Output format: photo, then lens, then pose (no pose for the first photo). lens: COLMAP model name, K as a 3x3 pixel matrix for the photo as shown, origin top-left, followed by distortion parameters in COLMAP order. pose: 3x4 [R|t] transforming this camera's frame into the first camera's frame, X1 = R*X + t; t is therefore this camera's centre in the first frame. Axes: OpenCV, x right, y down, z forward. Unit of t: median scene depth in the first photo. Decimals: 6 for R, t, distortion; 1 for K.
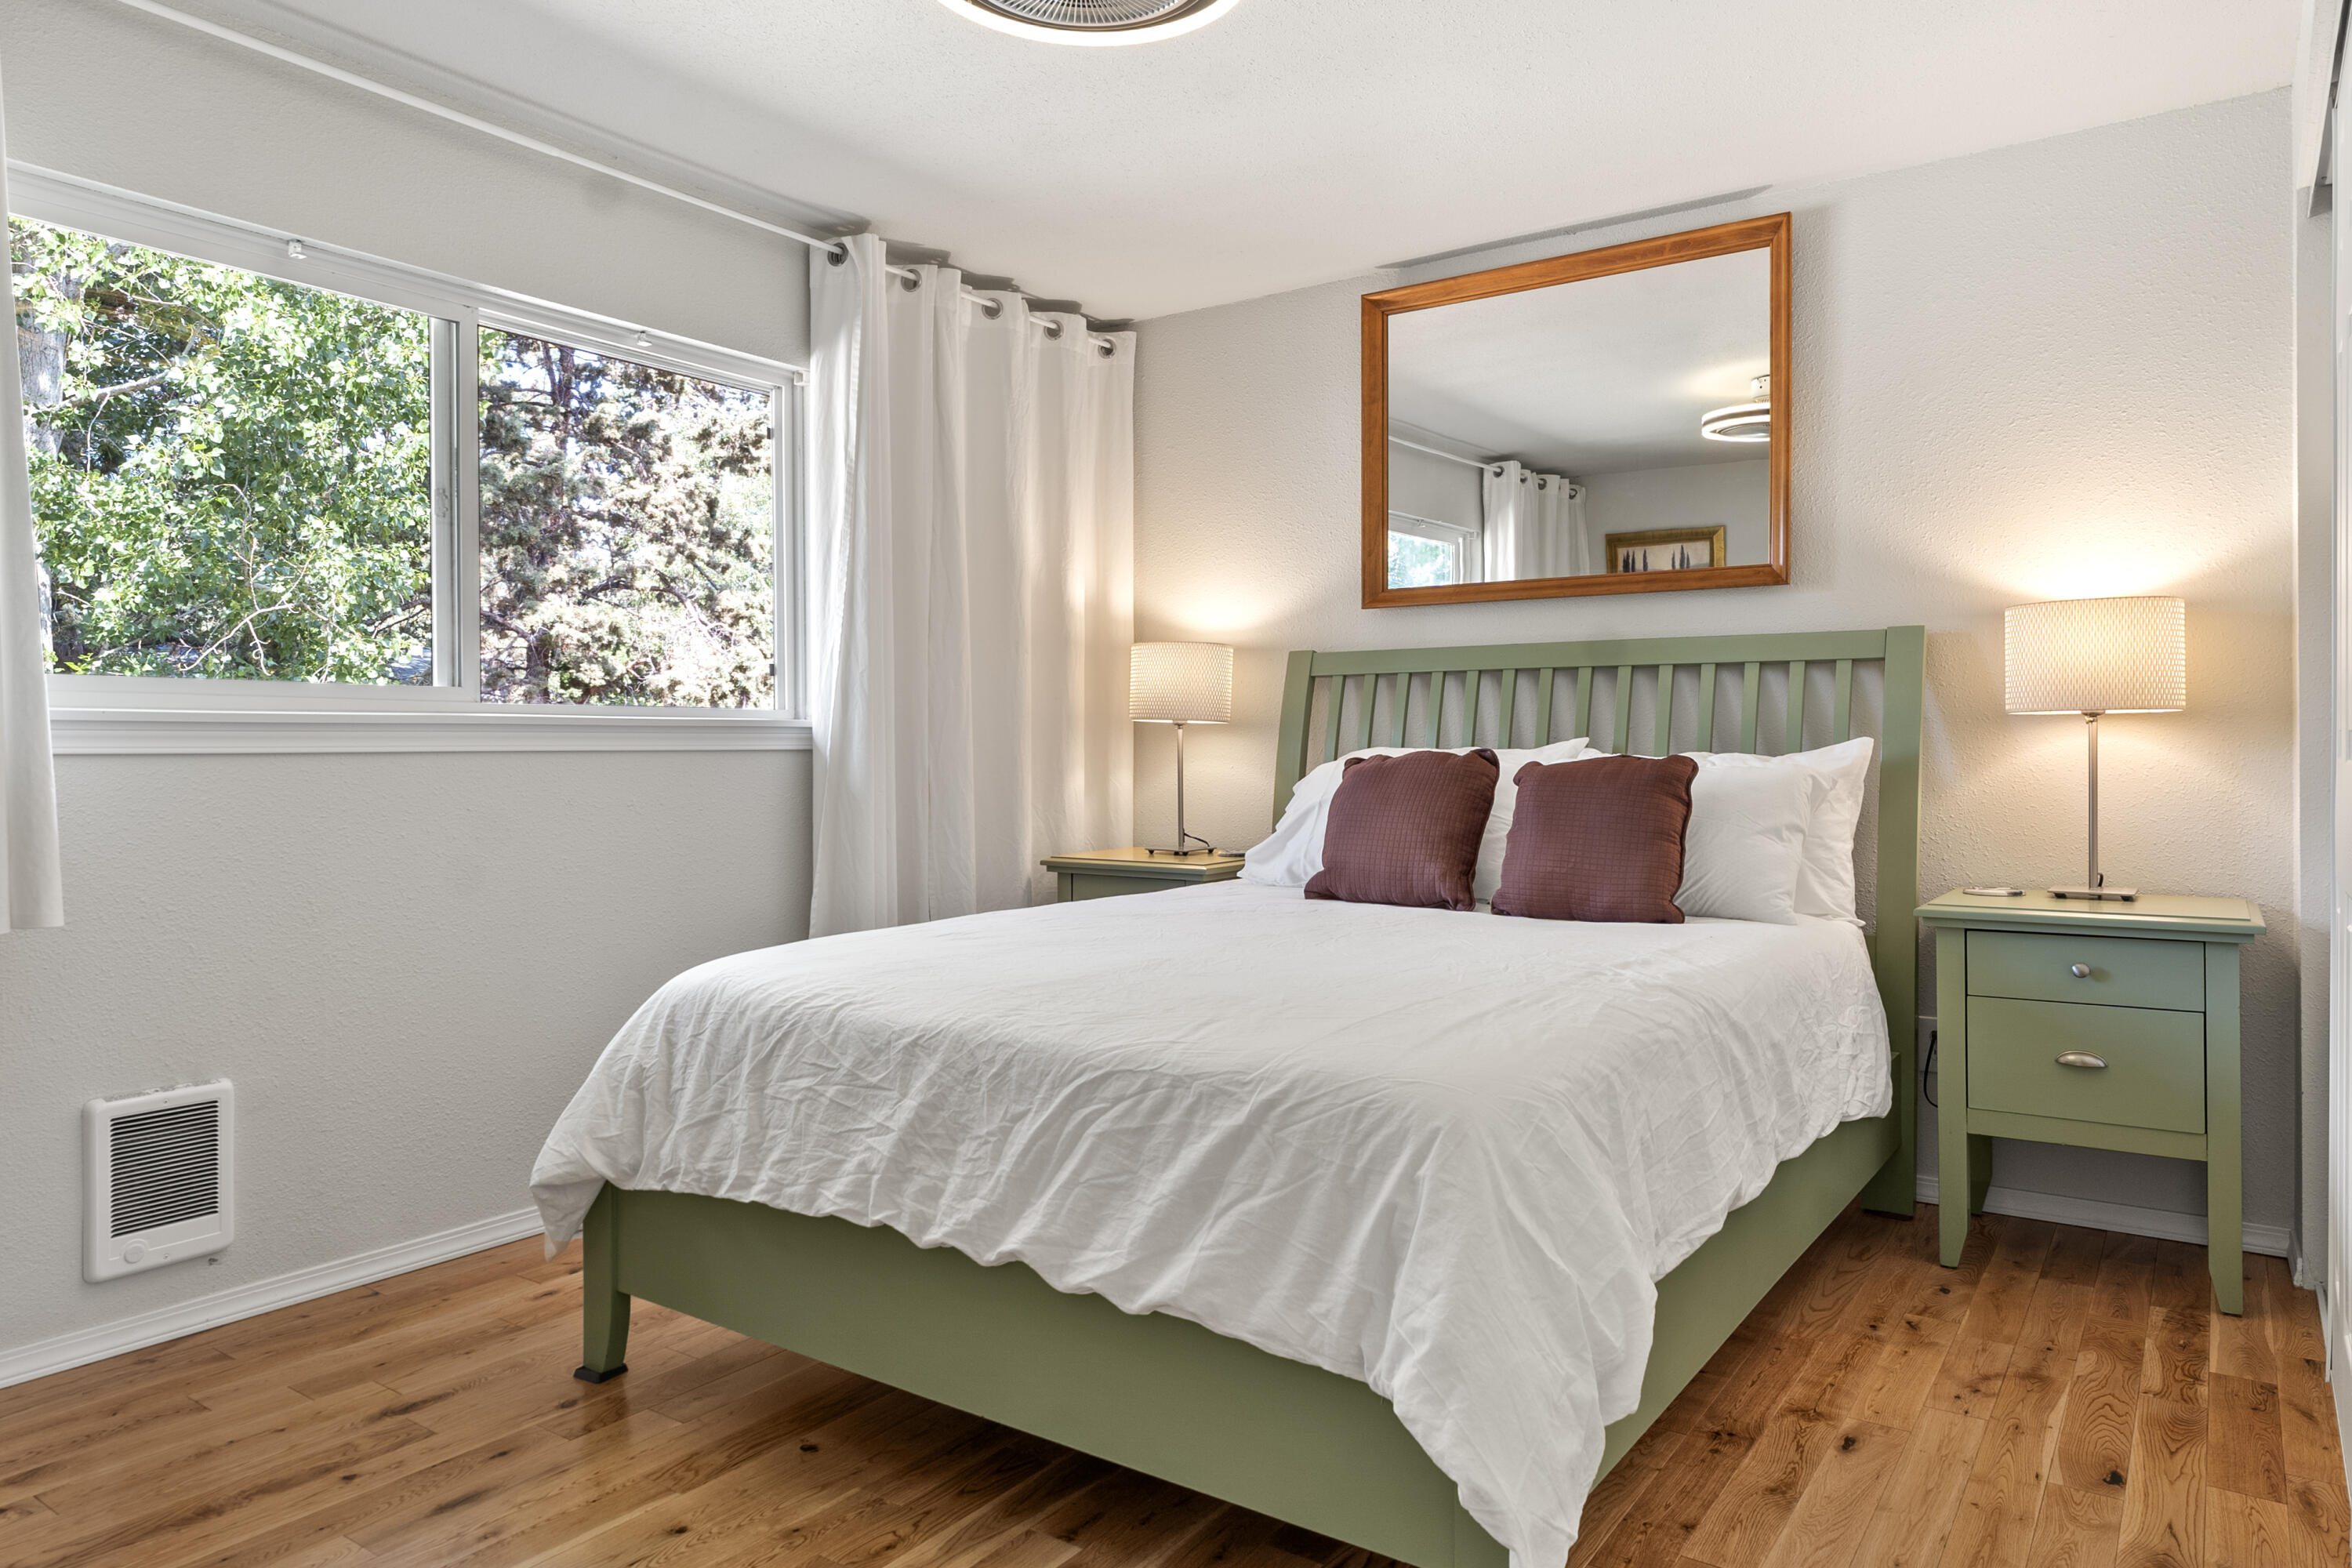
lens RADIAL K [[1498.1, 0, 1176.0], [0, 1498.1, 784.0], [0, 0, 1]] dist [0.002338, -0.000672]
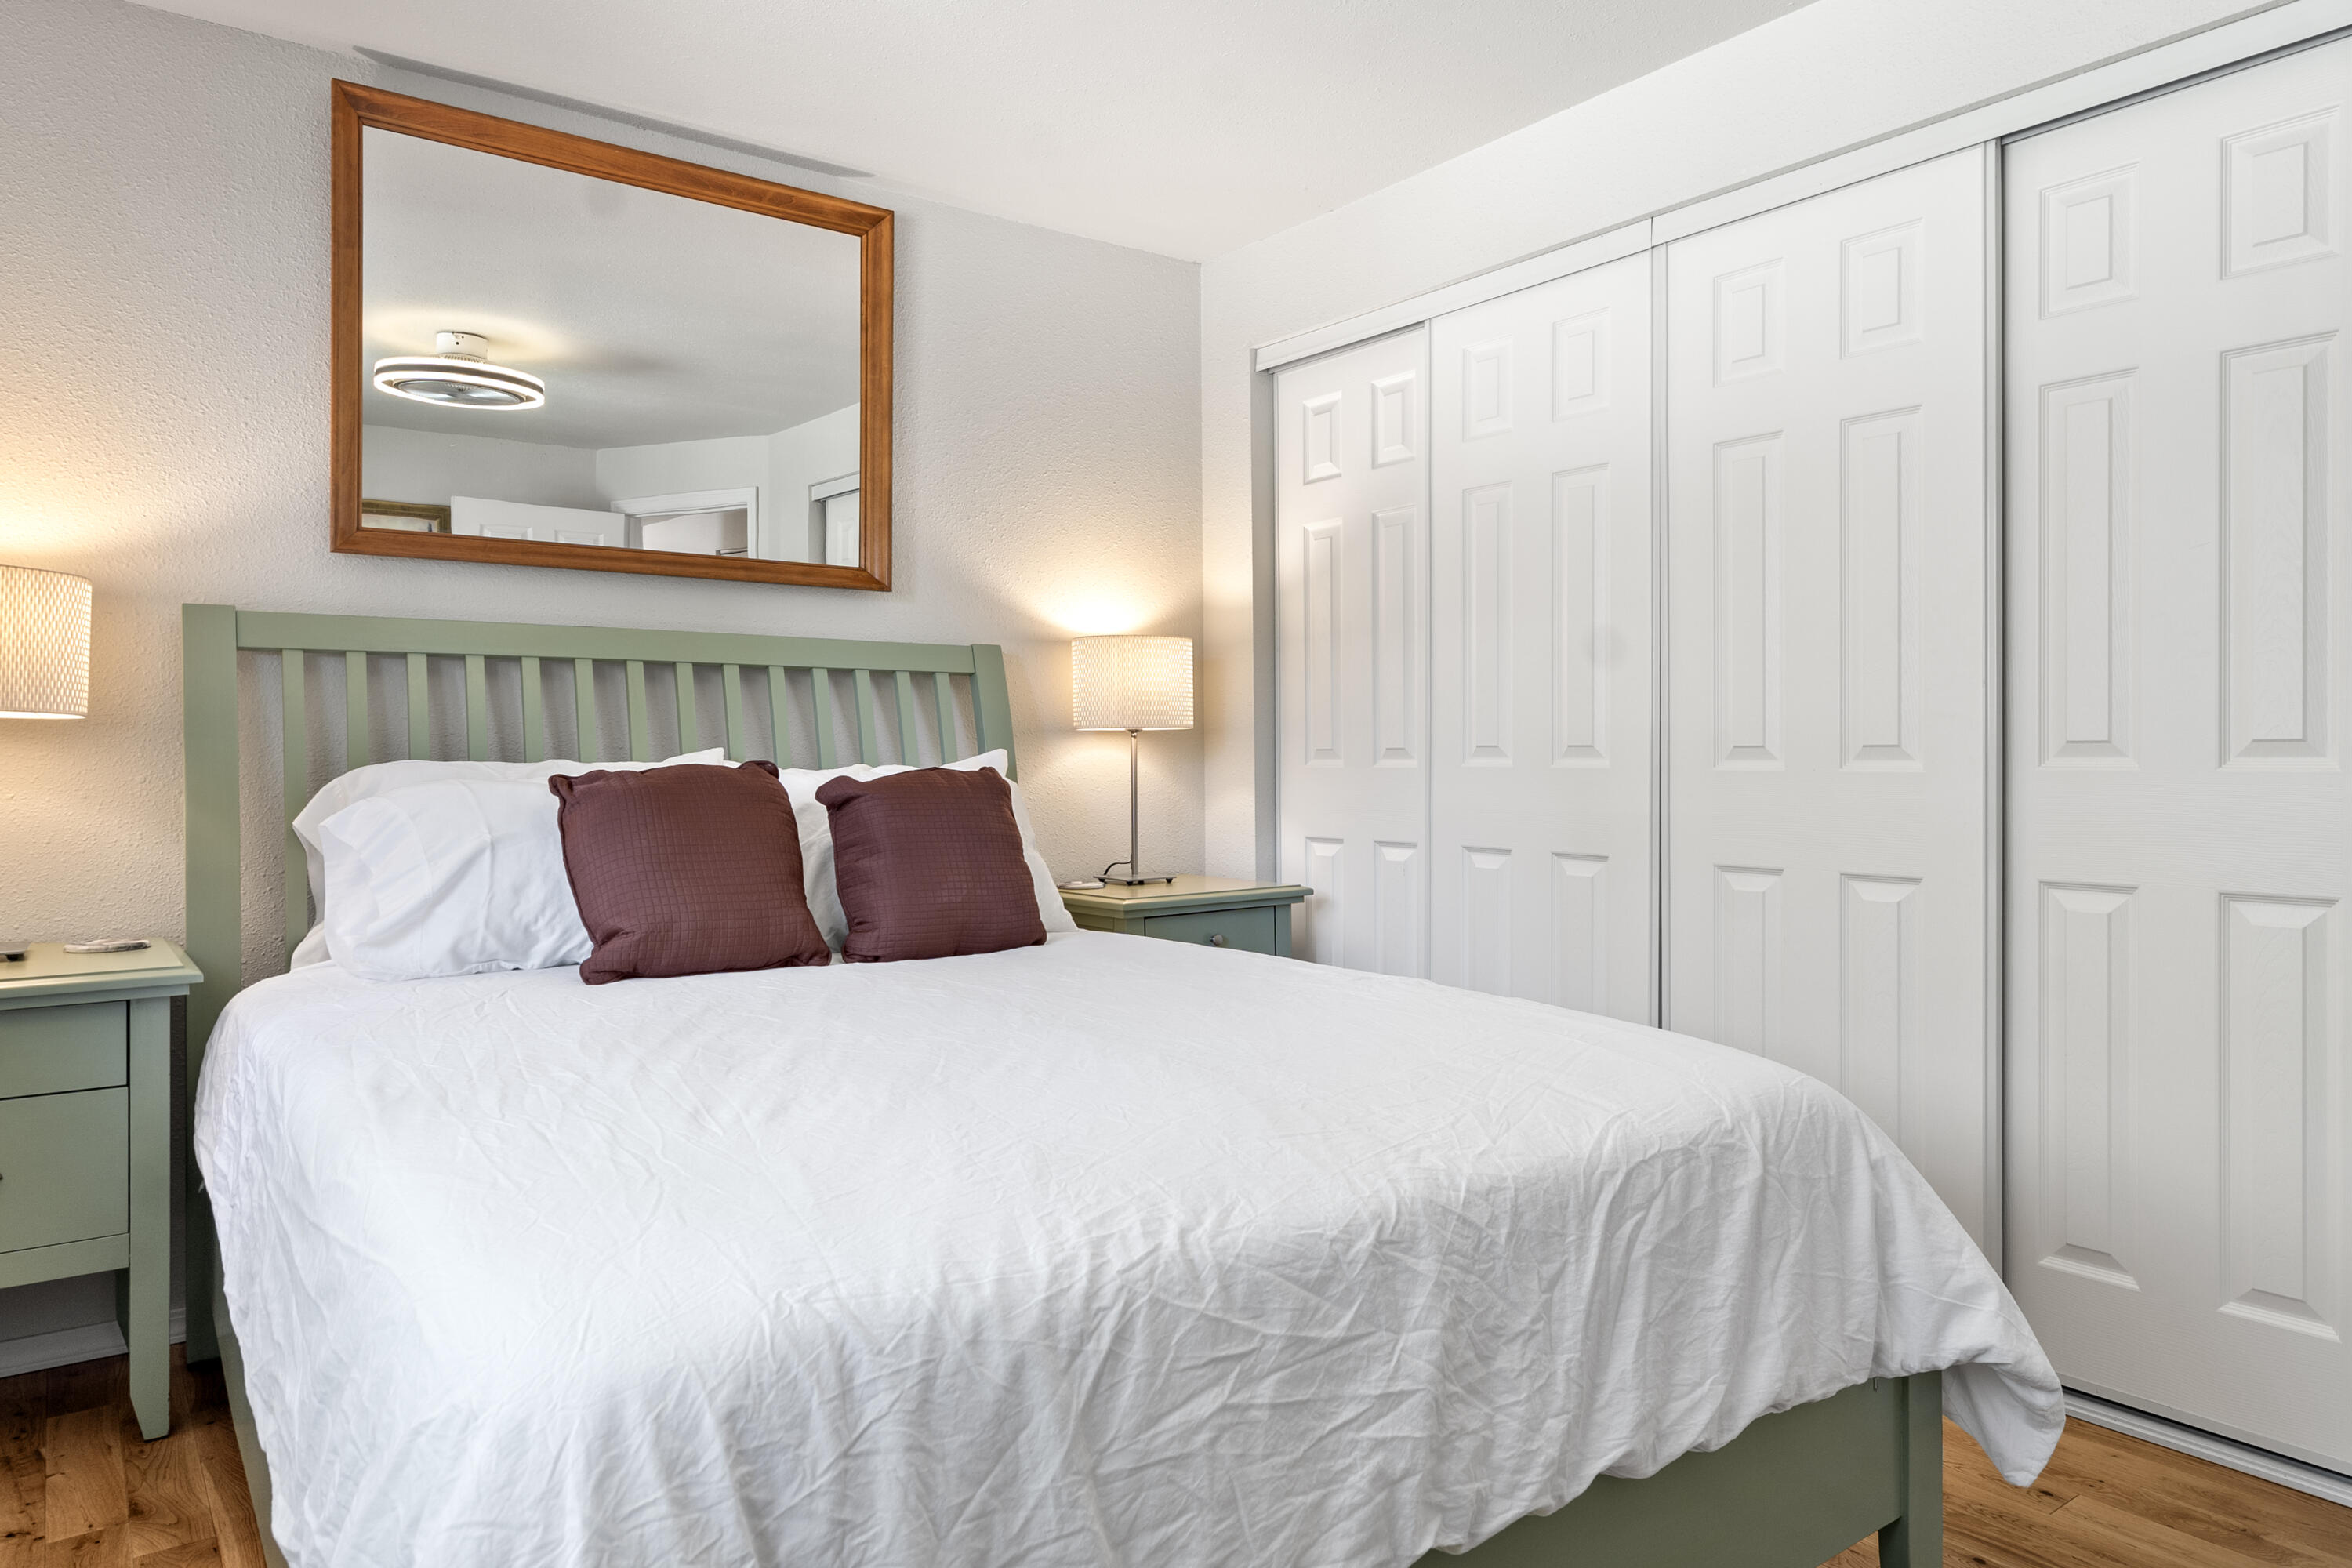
lens RADIAL K [[1498.1, 0, 1176.0], [0, 1498.1, 784.0], [0, 0, 1]] dist [0.002338, -0.000672]
pose [[0.311766, -0.017427, 0.949999, -0.525920], [0.027864, 0.999569, 0.009192, -0.014638], [-0.949750, 0.023605, 0.312117, 0.597867]]
